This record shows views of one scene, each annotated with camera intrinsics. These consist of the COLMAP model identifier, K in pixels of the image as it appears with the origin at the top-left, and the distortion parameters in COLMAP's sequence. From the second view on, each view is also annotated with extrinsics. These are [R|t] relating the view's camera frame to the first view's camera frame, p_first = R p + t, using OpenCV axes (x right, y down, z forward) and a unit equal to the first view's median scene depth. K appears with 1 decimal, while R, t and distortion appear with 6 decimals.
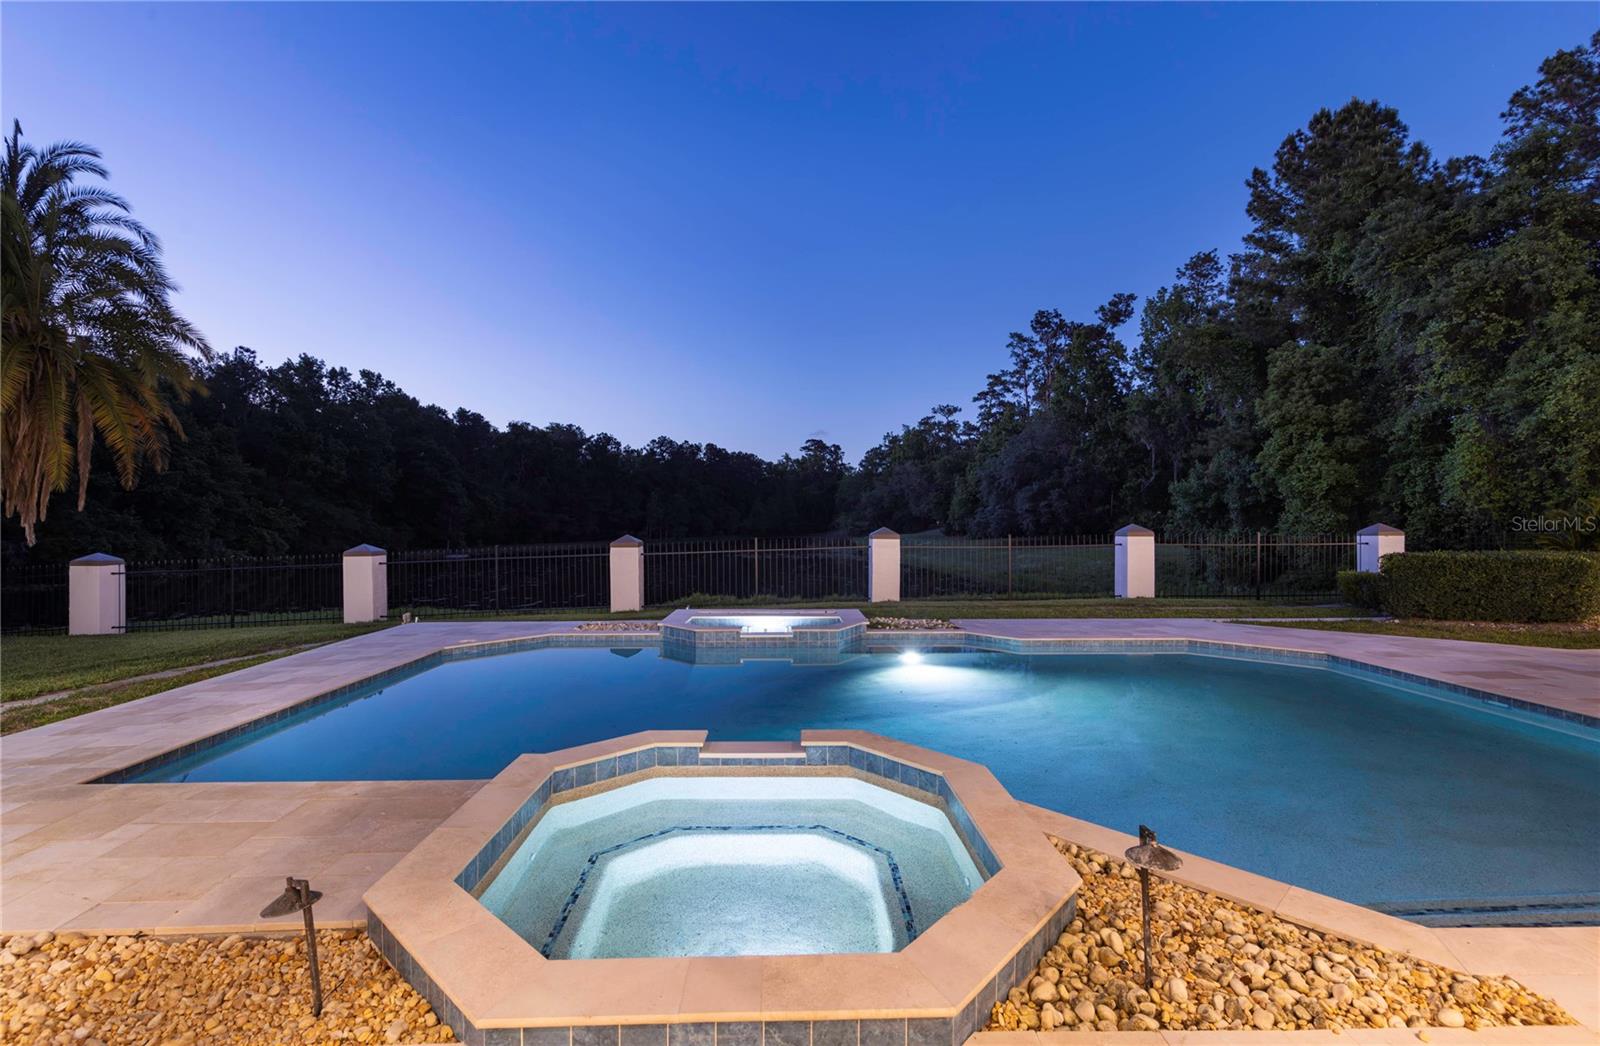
lens RADIAL K [[731.3, 0, 799.6], [0, 731.3, 531.7], [0, 0, 1]] dist [0.008670, -0.001186]
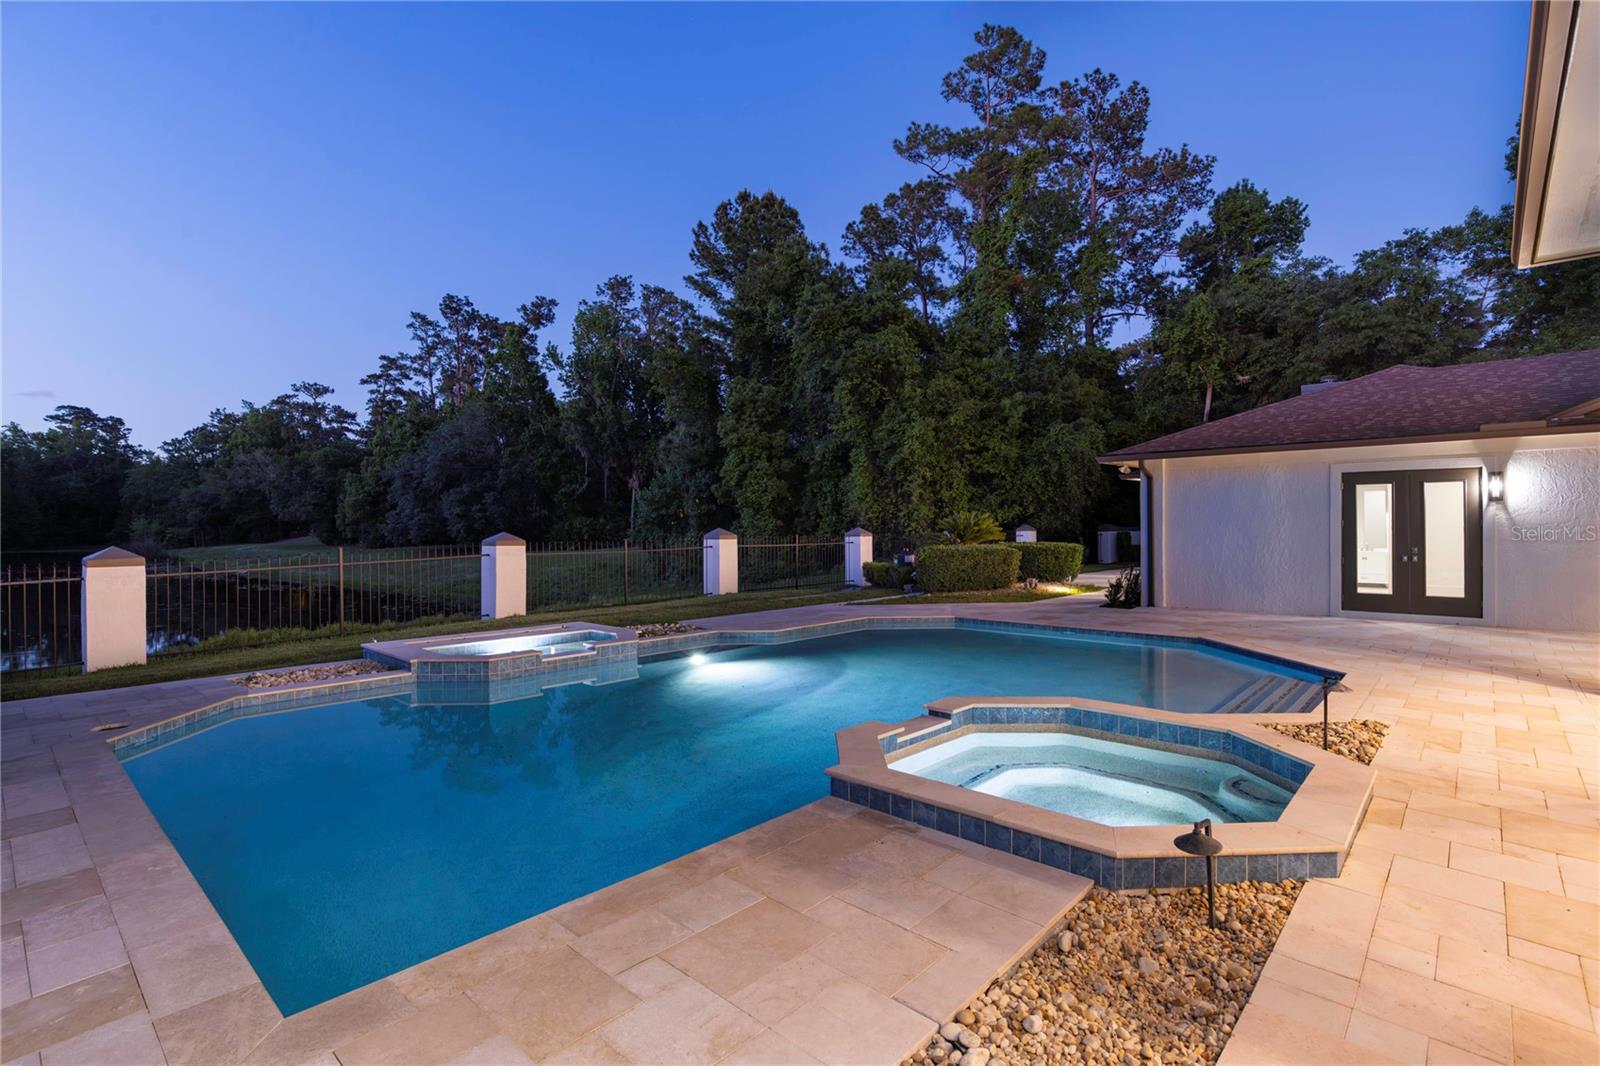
lens RADIAL K [[784.7, 0, 799.3], [0, 784.7, 531.7], [0, 0, 1]] dist [0.003597, 0.000237]
pose [[0.675477, -0.004736, 0.737366, -0.180323], [0.011610, 0.999924, -0.004213, 0.000745], [-0.737290, 0.011406, 0.675481, 0.055126]]
